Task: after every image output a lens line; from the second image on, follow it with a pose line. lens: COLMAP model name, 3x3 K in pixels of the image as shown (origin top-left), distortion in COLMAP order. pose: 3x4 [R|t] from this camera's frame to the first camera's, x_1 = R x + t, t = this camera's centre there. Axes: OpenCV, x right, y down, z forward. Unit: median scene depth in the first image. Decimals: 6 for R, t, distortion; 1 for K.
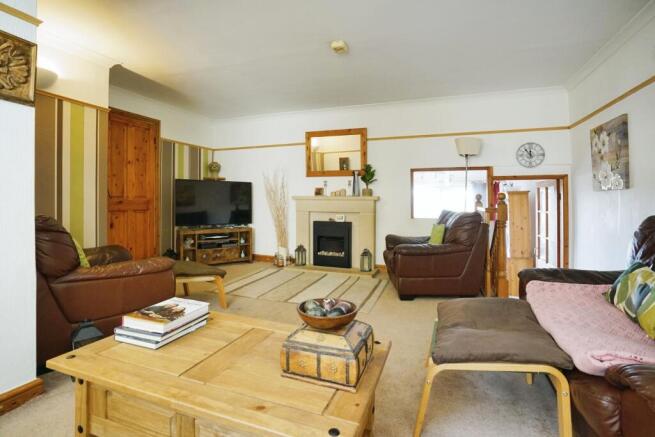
lens RADIAL K [[311.5, 0, 328.4], [0, 311.5, 199.6], [0, 0, 1]] dist [-0.022176, 0.000697]
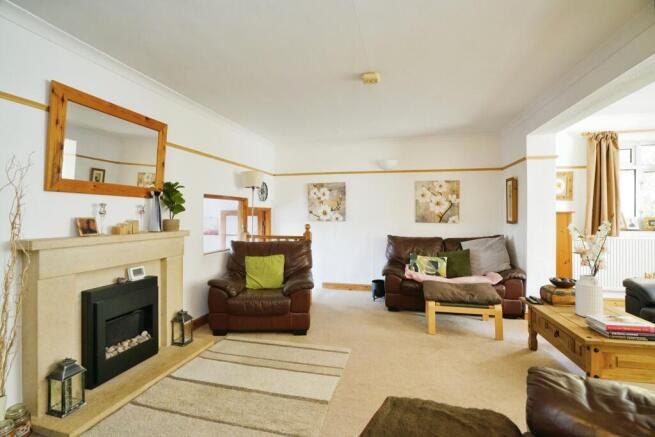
lens RADIAL K [[306.8, 0, 324.3], [0, 306.8, 214.6], [0, 0, 1]] dist [-0.040124, 0.000541]
pose [[-0.098306, -0.007034, 0.995131, -0.536084], [-0.003387, 0.999972, 0.006733, -0.050217], [-0.995150, -0.002708, -0.098327, 0.741797]]
